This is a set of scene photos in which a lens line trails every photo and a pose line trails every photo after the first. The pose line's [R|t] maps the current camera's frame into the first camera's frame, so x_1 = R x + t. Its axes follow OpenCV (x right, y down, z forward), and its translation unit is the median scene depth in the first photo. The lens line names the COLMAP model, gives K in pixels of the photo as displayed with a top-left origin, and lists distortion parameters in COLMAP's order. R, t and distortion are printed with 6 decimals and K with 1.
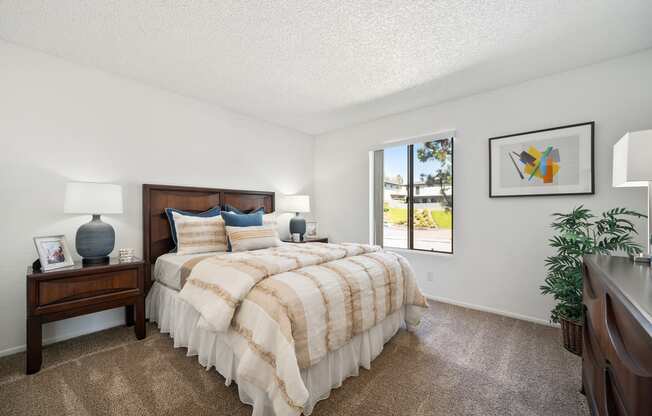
lens RADIAL K [[256.0, 0, 324.5], [0, 256.0, 211.3], [0, 0, 1]] dist [-0.000701, -0.000050]
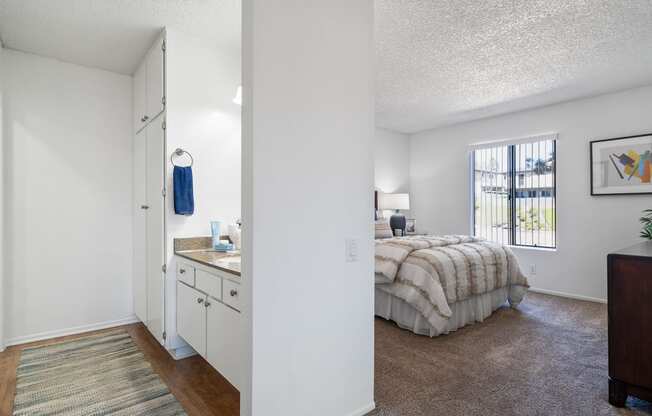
lens RADIAL K [[336.5, 0, 329.7], [0, 336.5, 207.5], [0, 0, 1]] dist [0.000859, 0.000118]
pose [[0.985681, -0.002501, -0.168600, -0.257215], [0.001628, 0.999985, -0.005315, 0.004194], [0.168611, 0.004965, 0.985670, -0.730430]]
